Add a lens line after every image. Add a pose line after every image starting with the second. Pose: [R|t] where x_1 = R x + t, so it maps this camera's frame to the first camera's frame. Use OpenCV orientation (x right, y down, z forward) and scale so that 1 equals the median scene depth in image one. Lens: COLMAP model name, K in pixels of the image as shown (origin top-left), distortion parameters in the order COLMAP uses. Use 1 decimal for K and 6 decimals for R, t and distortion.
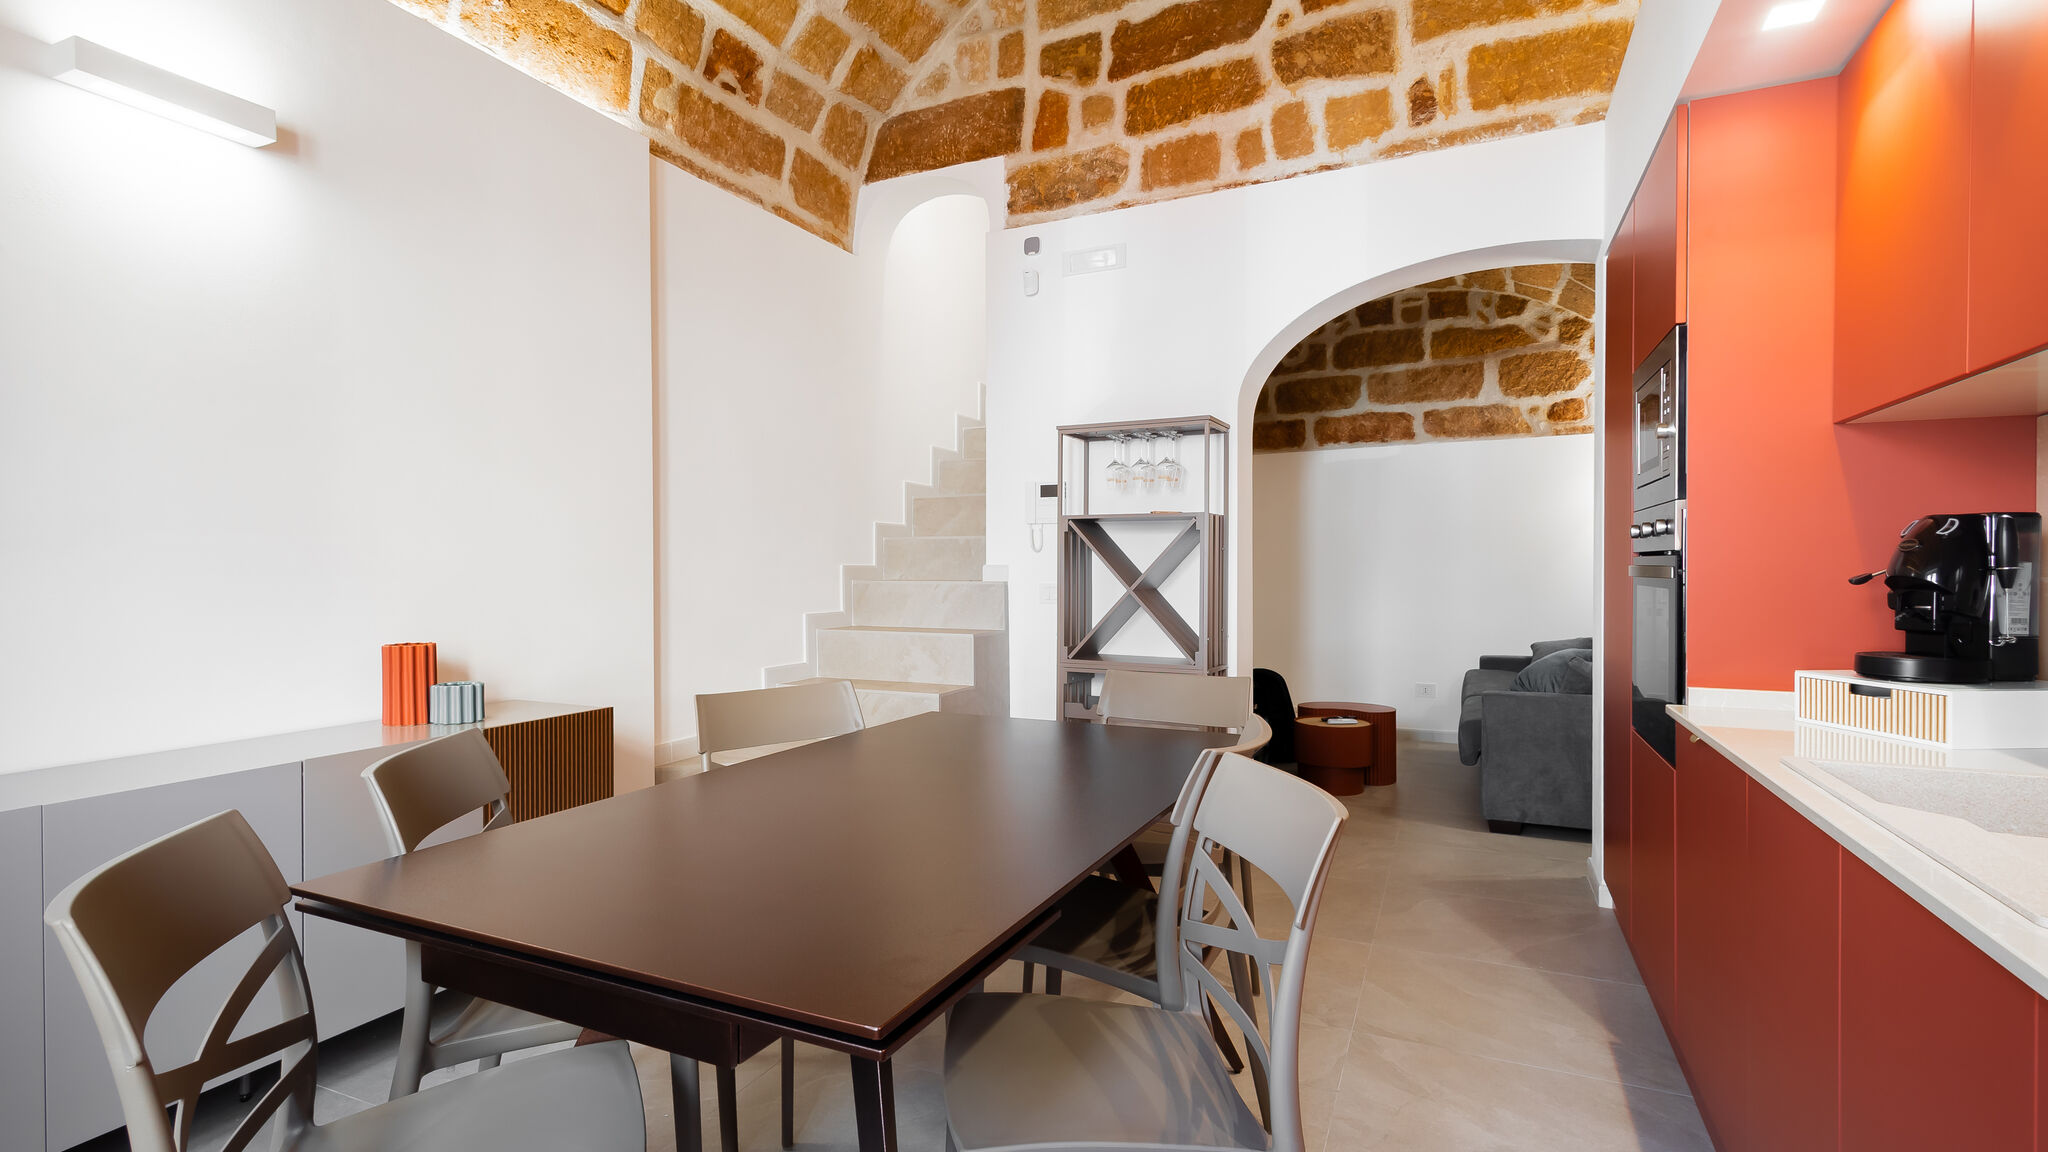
lens RADIAL K [[1001.5, 0, 1013.6], [0, 1001.5, 583.3], [0, 0, 1]] dist [0.017541, -0.001689]
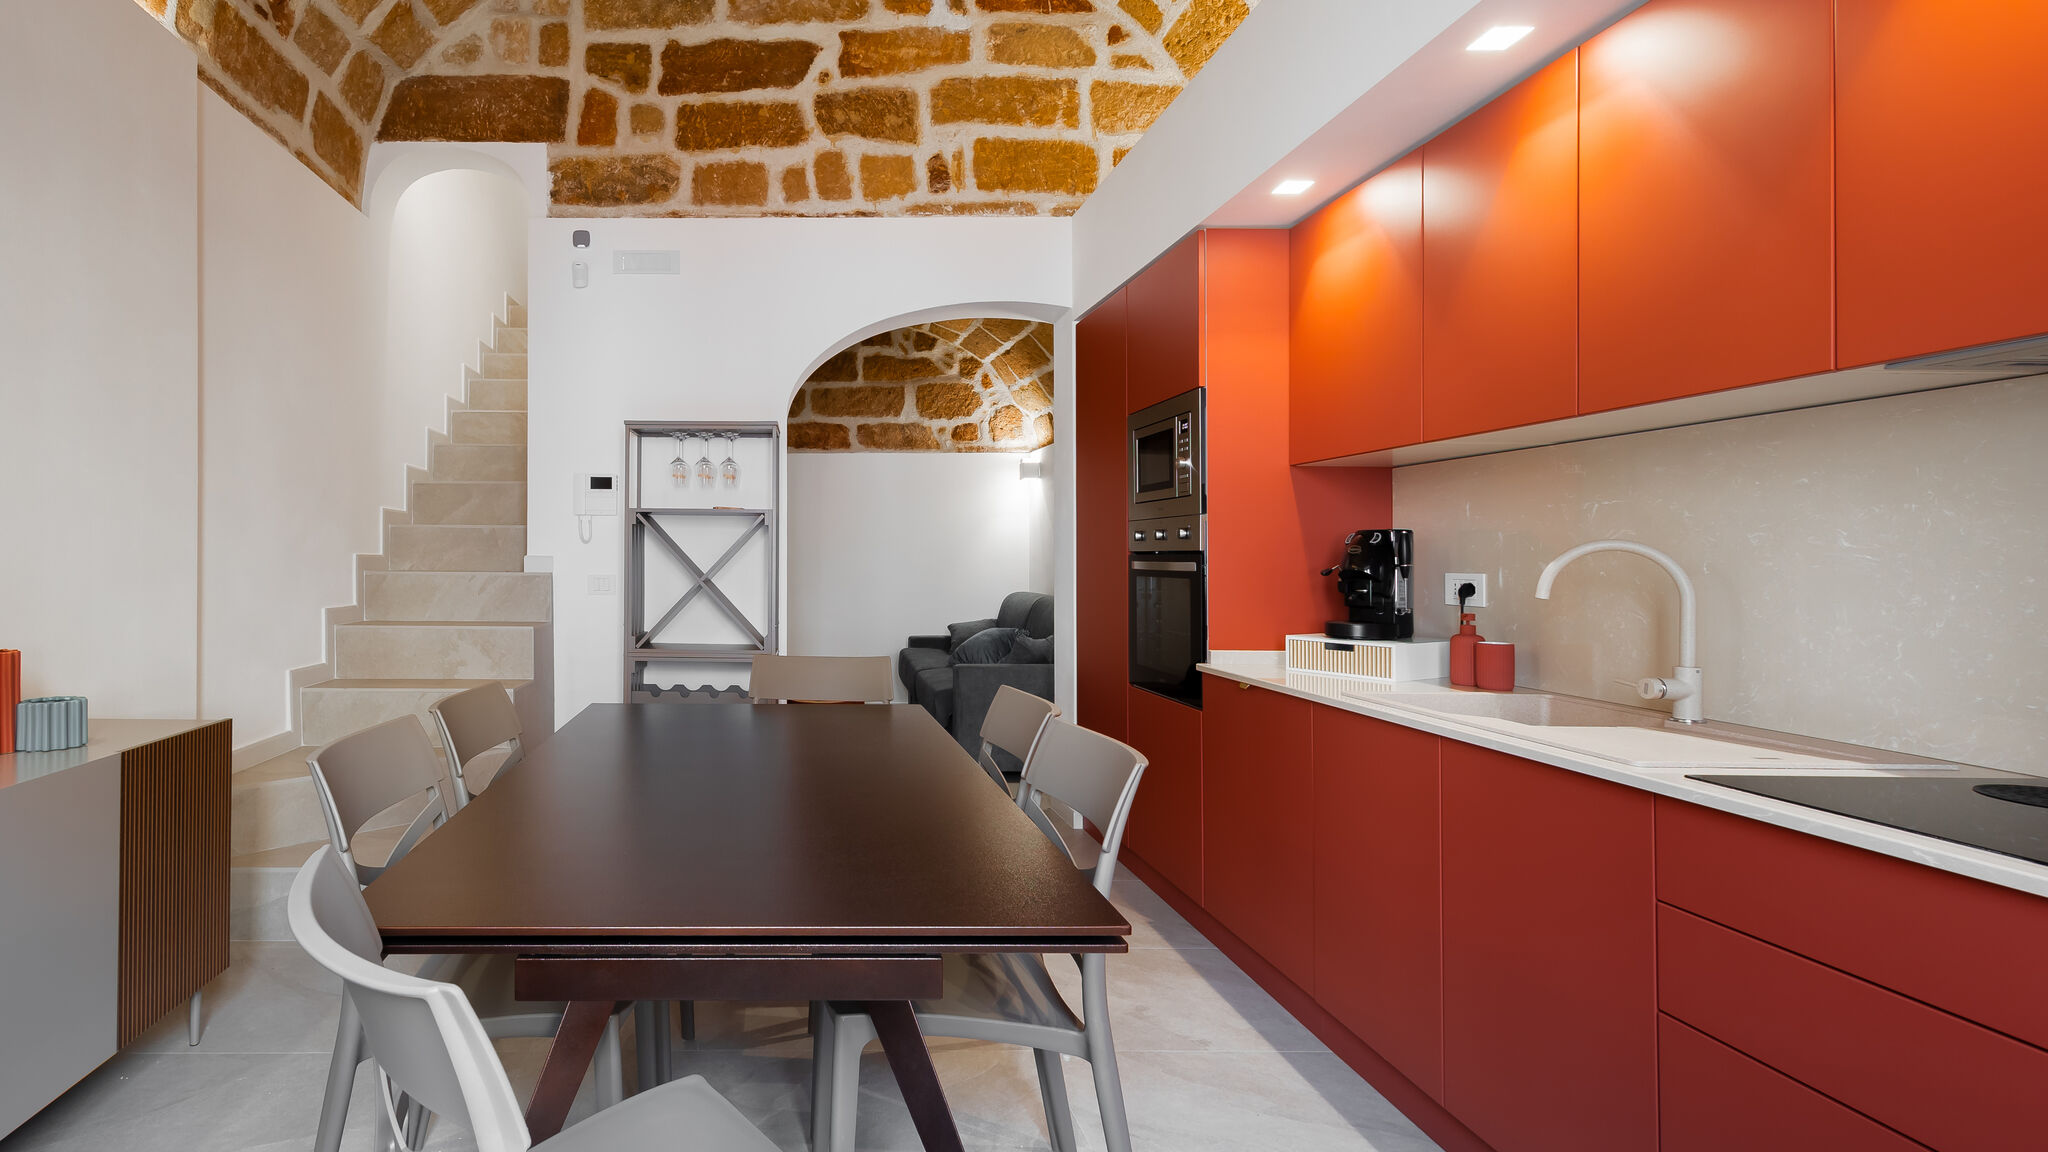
lens RADIAL K [[1001.5, 0, 795.3], [0, 1001.5, 555.3], [0, 0, 1]] dist [0.017541, -0.001689]
pose [[0.896652, 0.008661, 0.442651, -0.230497], [-0.000462, 0.999826, -0.018628, -0.000543], [-0.442735, 0.016498, 0.896500, 0.008626]]
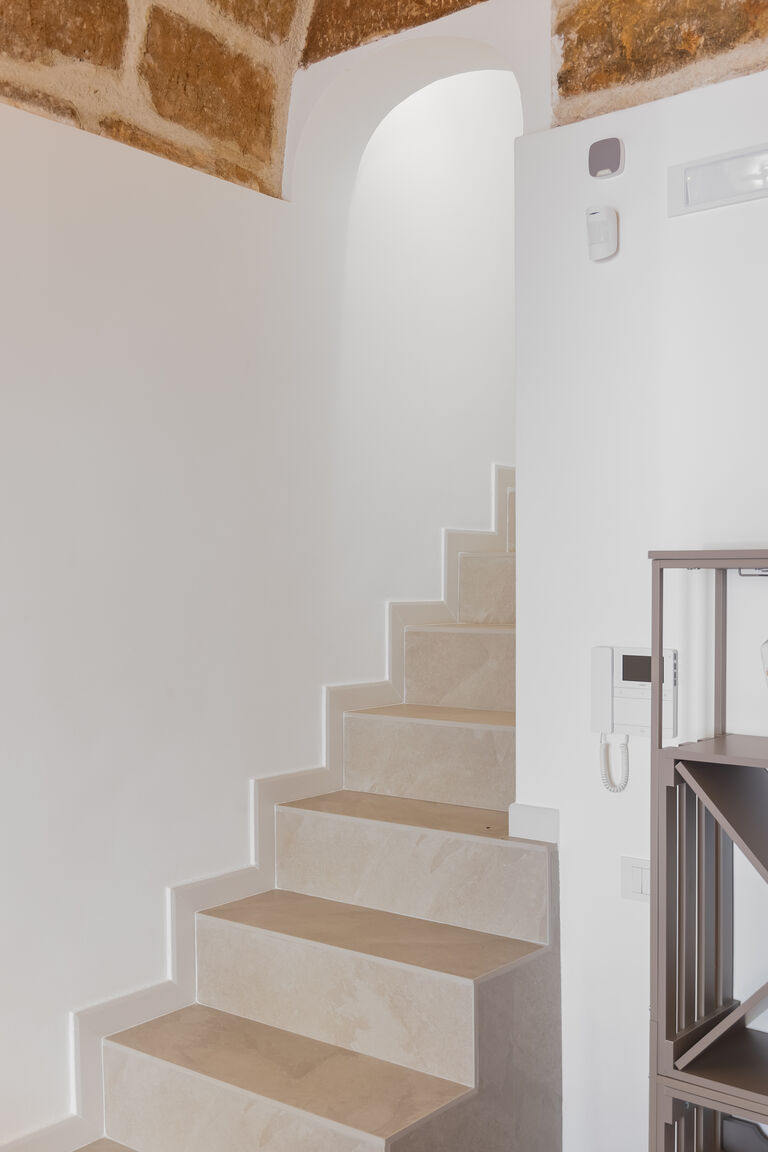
lens RADIAL K [[1240.4, 0, 382.0], [0, 1240.4, 596.3], [0, 0, 1]] dist [0.008011, 0.000000]
pose [[0.975793, -0.000565, -0.218696, 0.043962], [0.002018, 0.999977, 0.006424, -0.128289], [0.218688, -0.006710, 0.975772, 0.389905]]
